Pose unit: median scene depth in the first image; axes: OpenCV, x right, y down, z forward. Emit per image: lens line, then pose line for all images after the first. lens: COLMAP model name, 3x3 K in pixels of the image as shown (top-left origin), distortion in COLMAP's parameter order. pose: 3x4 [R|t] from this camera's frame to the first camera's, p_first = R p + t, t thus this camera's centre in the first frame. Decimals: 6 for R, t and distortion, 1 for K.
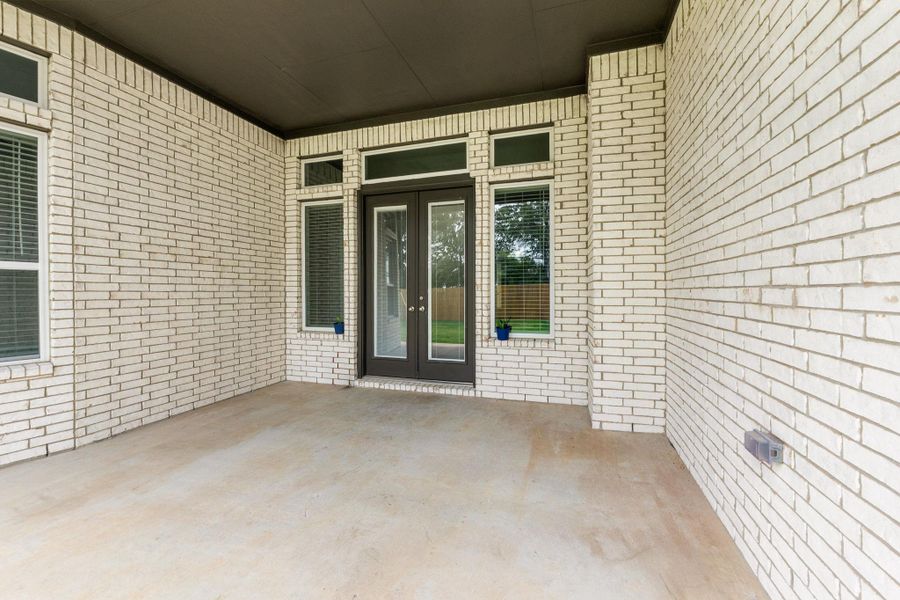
lens RADIAL K [[375.6, 0, 449.7], [0, 375.6, 288.4], [0, 0, 1]] dist [-0.013032, 0.000024]
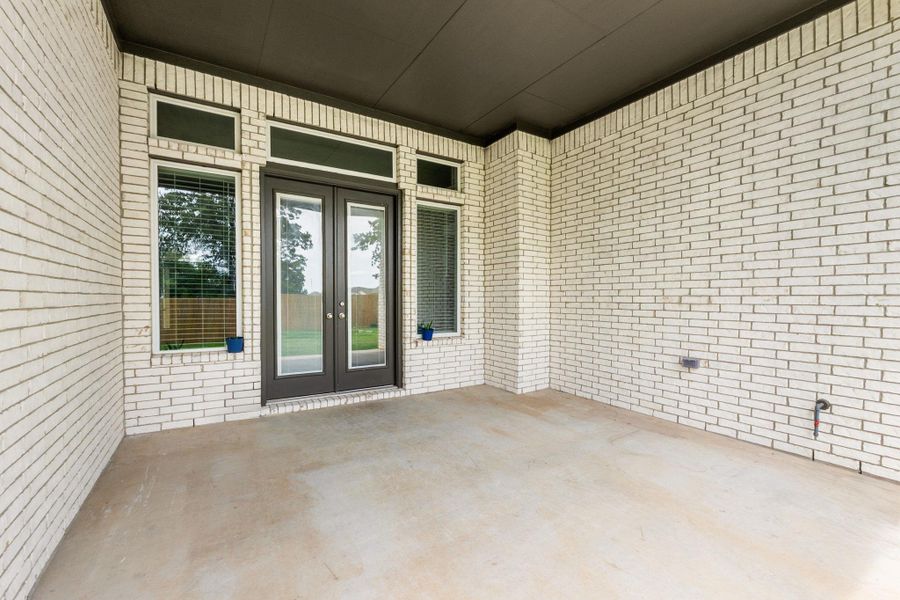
lens RADIAL K [[379.6, 0, 450.0], [0, 379.6, 300.0], [0, 0, 1]] dist [-0.000912, -0.000034]
pose [[0.643714, 0.002446, 0.765263, -0.668739], [-0.010246, 0.999933, 0.005422, 0.008902], [-0.765198, -0.011331, 0.643695, 0.207868]]
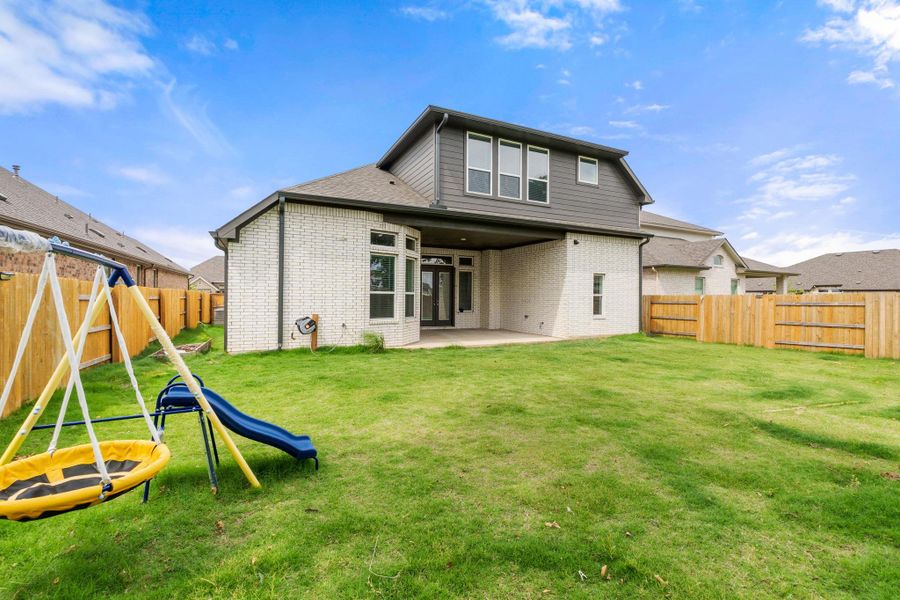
lens RADIAL K [[379.6, 0, 450.0], [0, 379.6, 300.0], [0, 0, 1]] dist [-0.000912, -0.000034]
pose [[0.709375, 0.008723, 0.704777, -2.522313], [-0.018444, 0.999811, 0.006190, -0.010195], [-0.704590, -0.017390, 0.709402, -1.541604]]
